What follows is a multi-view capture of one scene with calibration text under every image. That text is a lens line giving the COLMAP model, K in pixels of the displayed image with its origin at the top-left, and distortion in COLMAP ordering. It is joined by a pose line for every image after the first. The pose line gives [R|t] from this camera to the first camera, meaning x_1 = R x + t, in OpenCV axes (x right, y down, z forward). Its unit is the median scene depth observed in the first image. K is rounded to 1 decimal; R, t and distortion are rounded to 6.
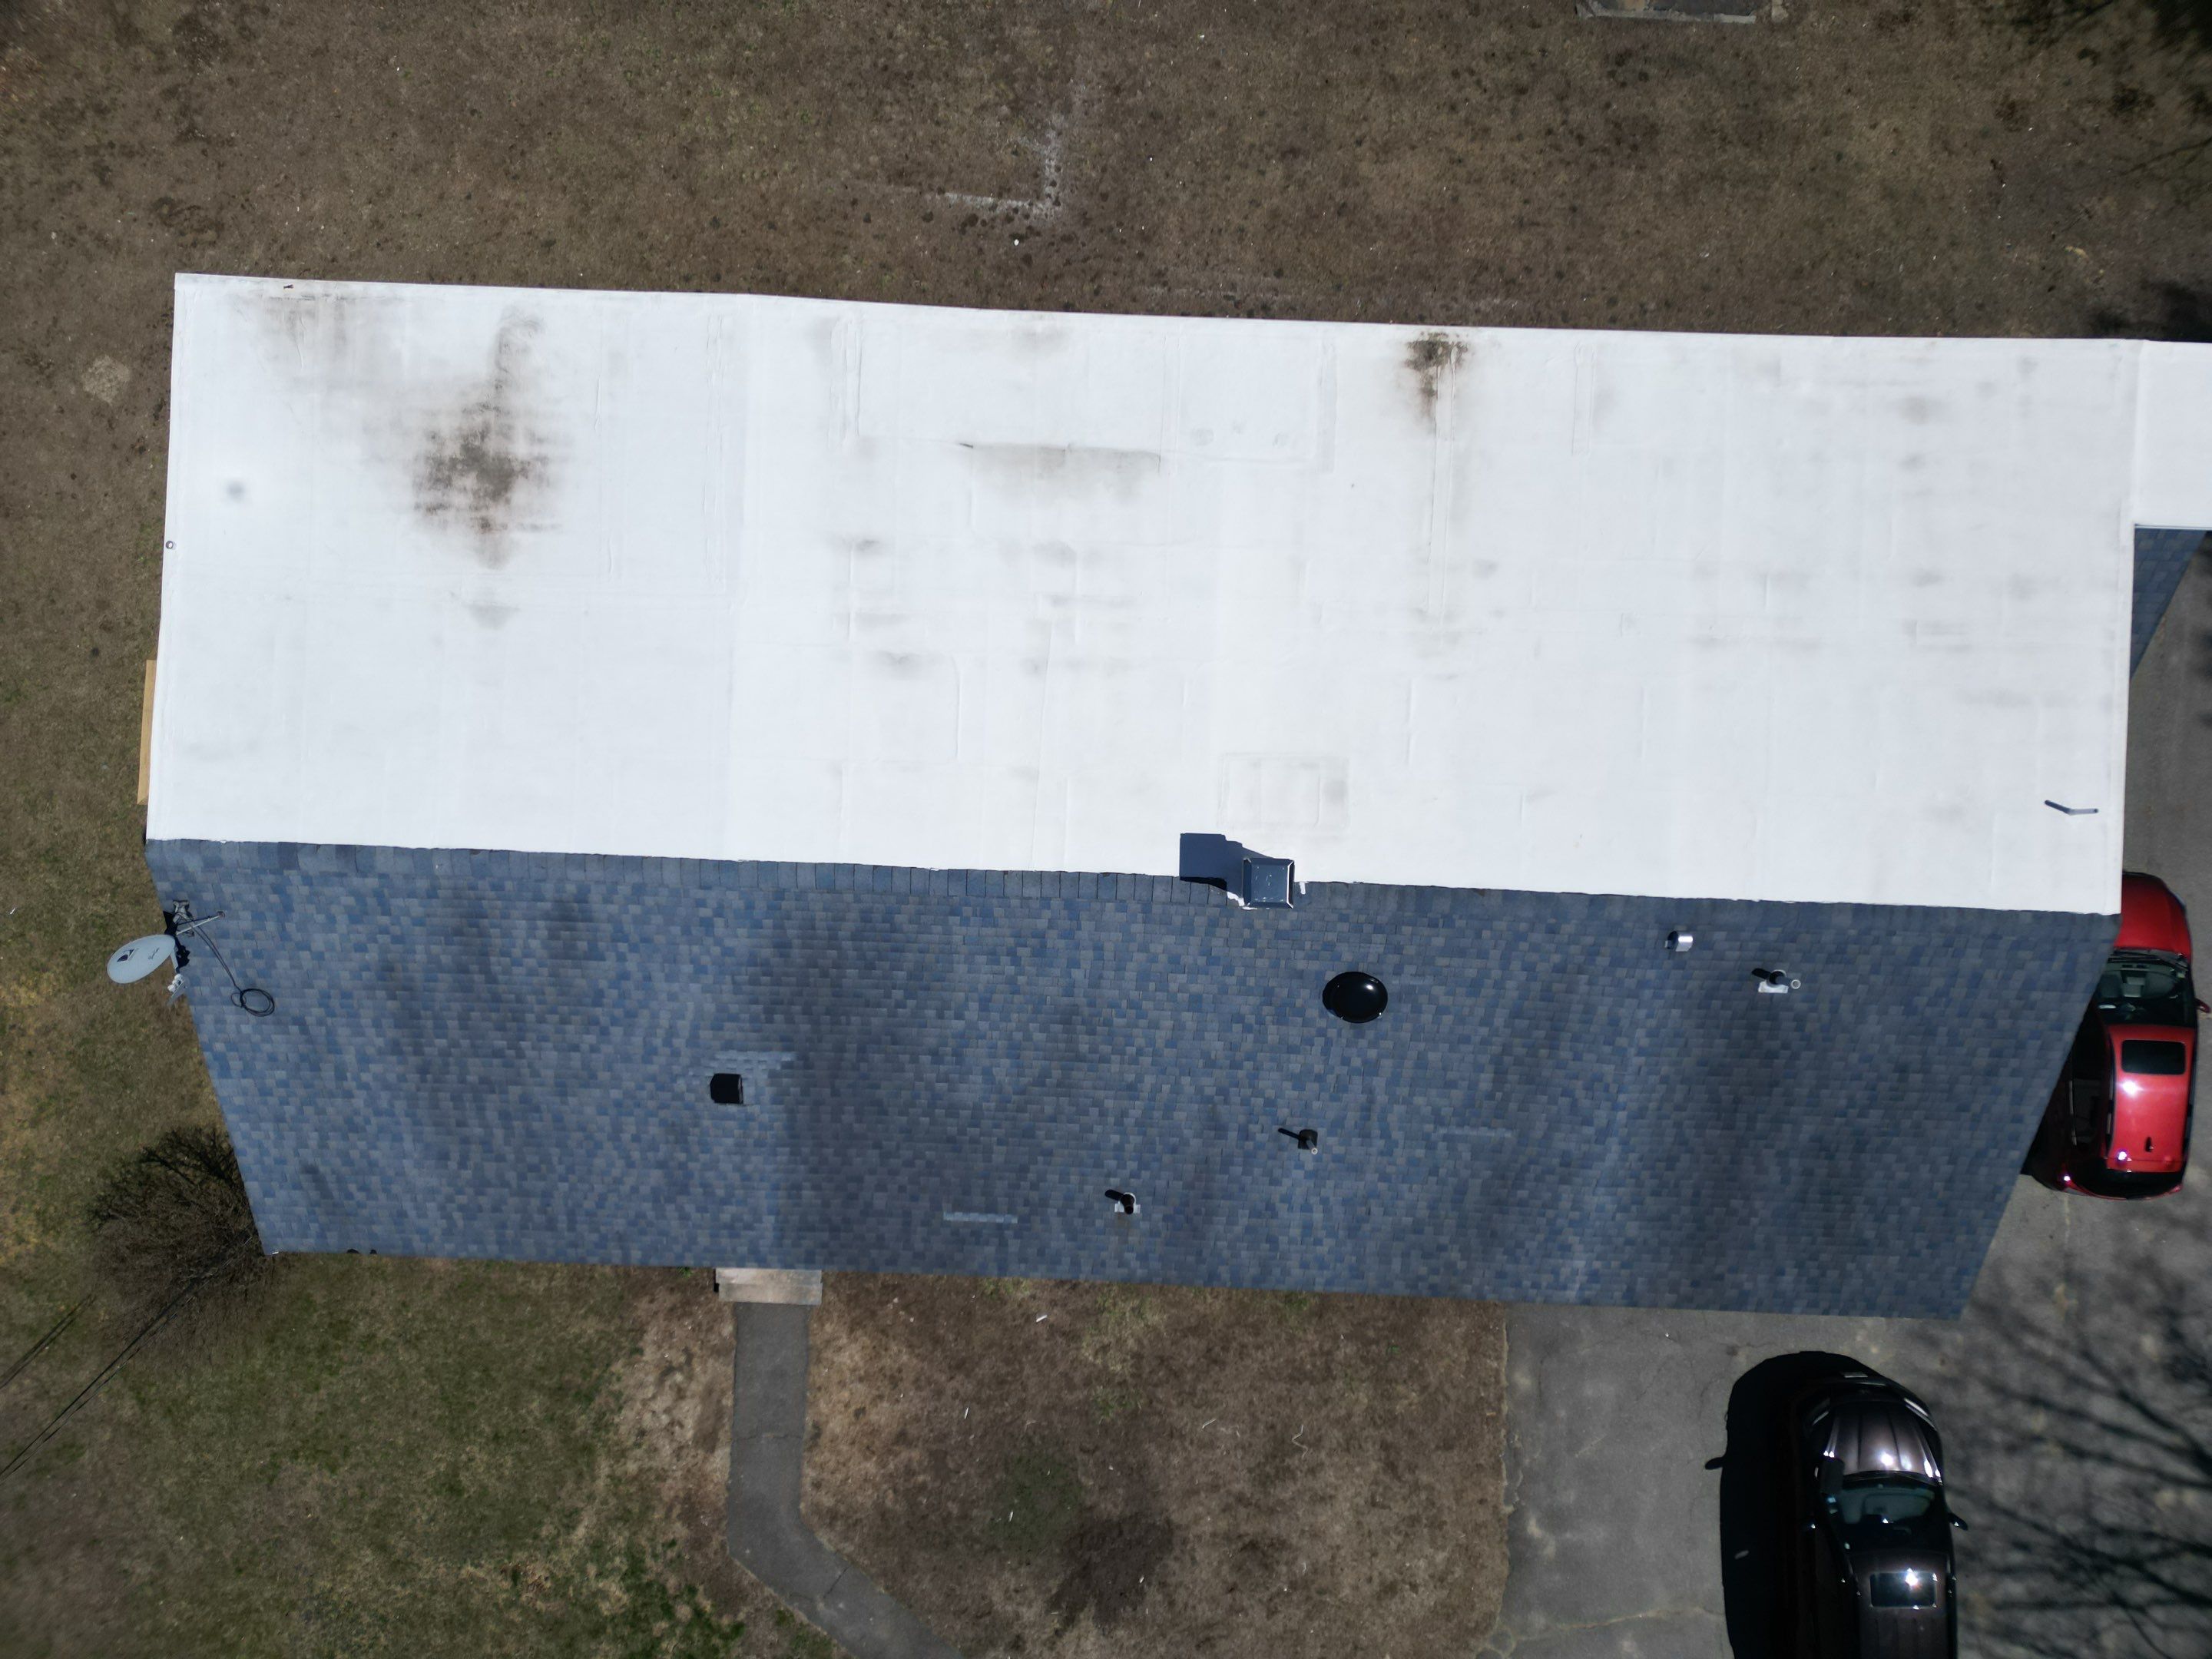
lens RADIAL K [[1733.1, 0, 1067.5], [0, 1733.1, 795.7], [0, 0, 1]] dist [0.065719, -0.009002]
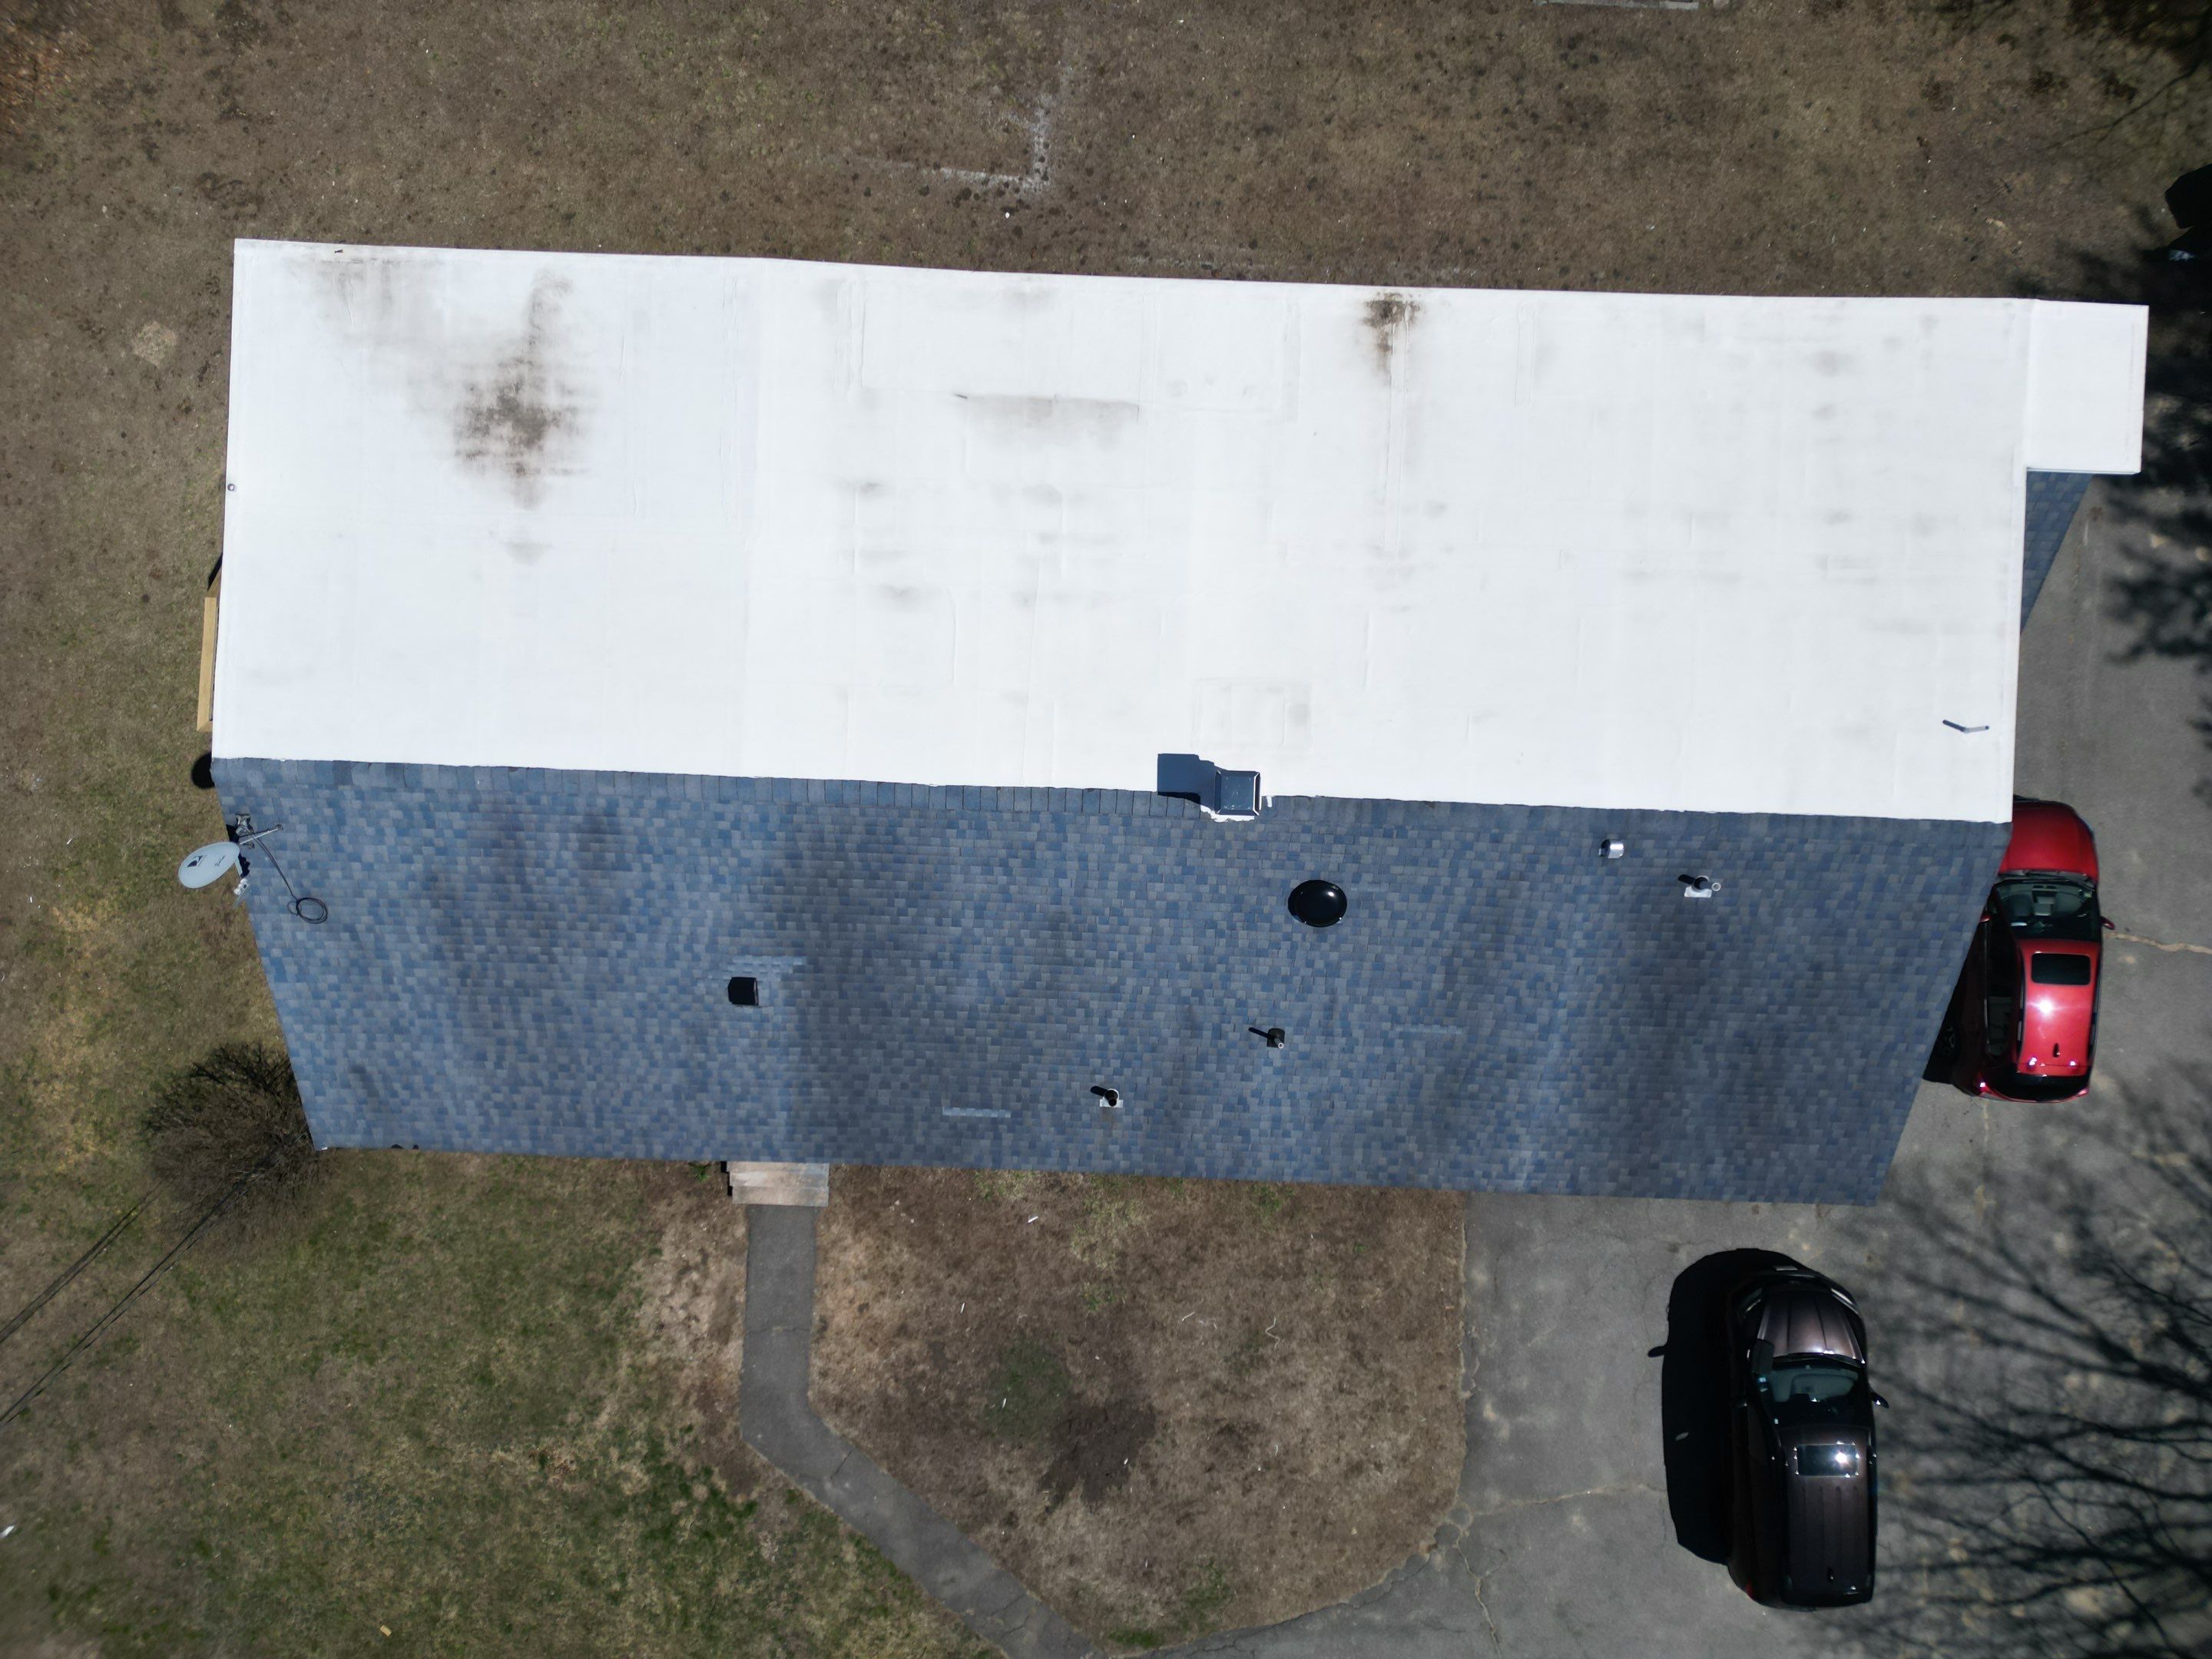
lens RADIAL K [[1739.0, 0, 1067.8], [0, 1739.0, 800.0], [0, 0, 1]] dist [0.083163, -0.037873]
pose [[0.999992, -0.001368, 0.003673, 0.003173], [0.001347, 0.999984, 0.005554, 0.035277], [-0.003680, -0.005549, 0.999978, -0.076630]]
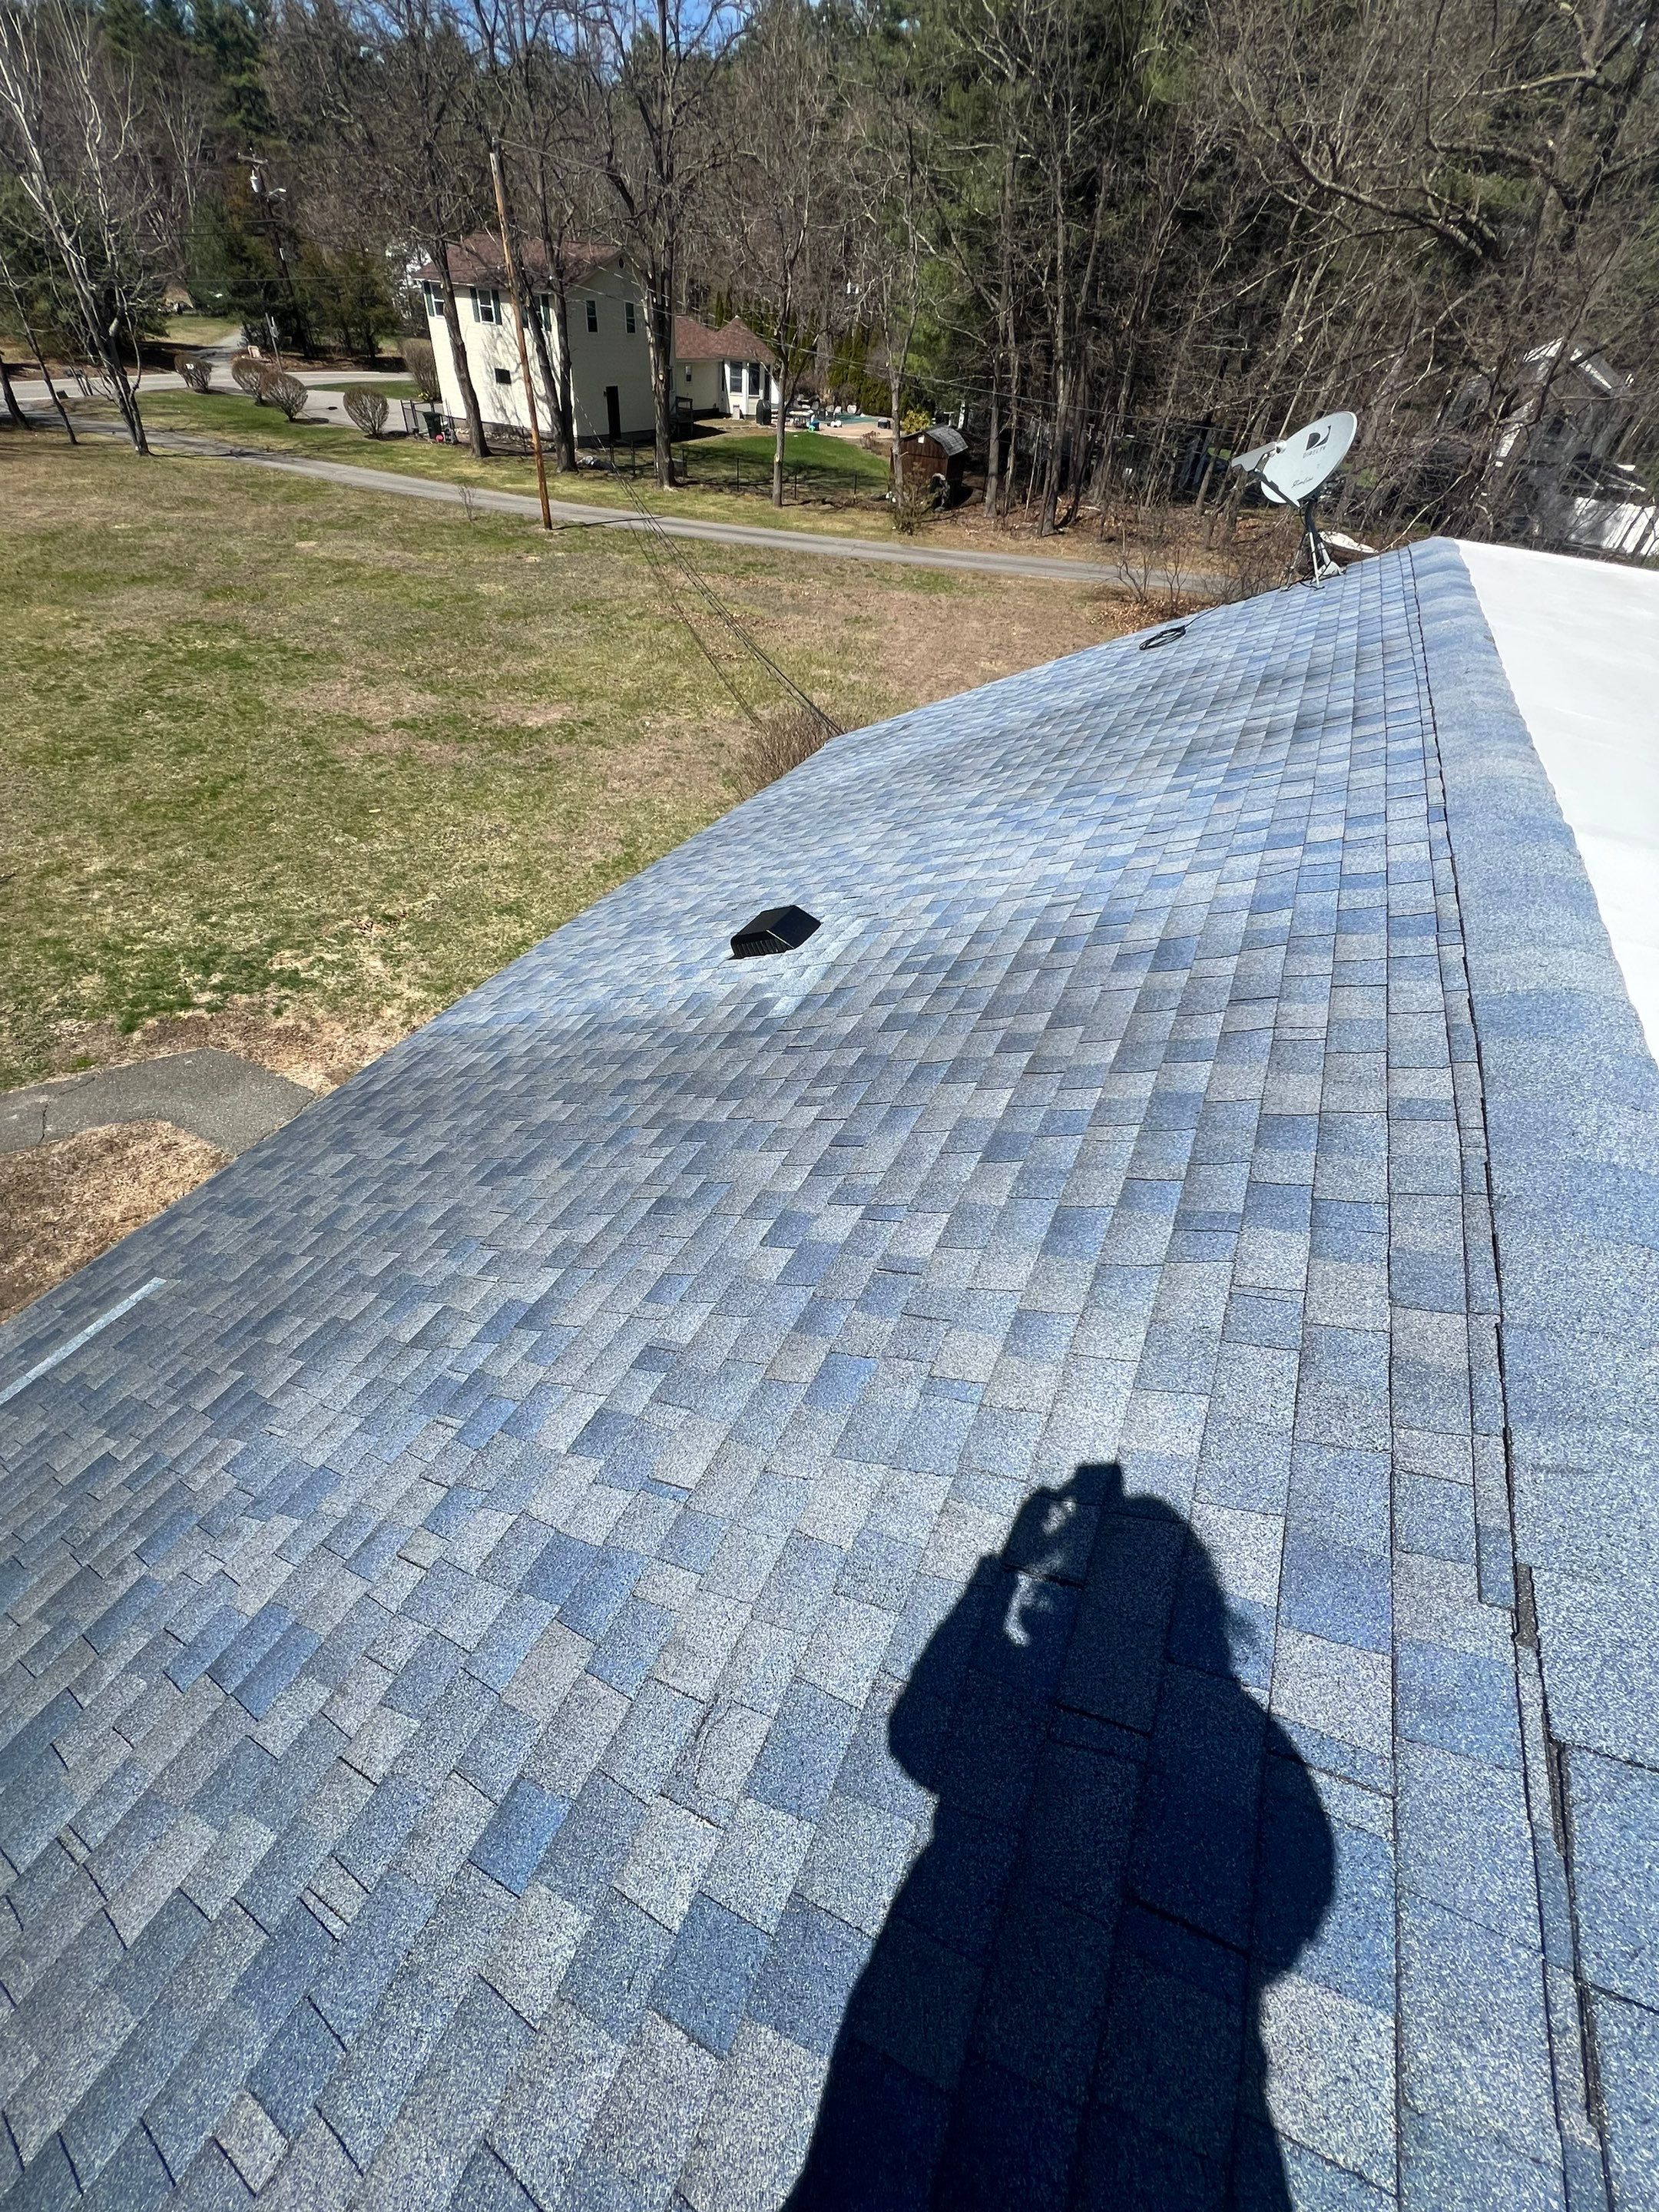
lens RADIAL K [[898.4, 0, 829.5], [0, 898.4, 1106.0], [0, 0, 1]] dist [-0.000811, -0.000097]
pose [[-0.401358, 0.630528, -0.664339, -0.023731], [-0.914707, -0.313265, 0.255296, 0.072599], [-0.047143, 0.710141, 0.702480, 0.730170]]
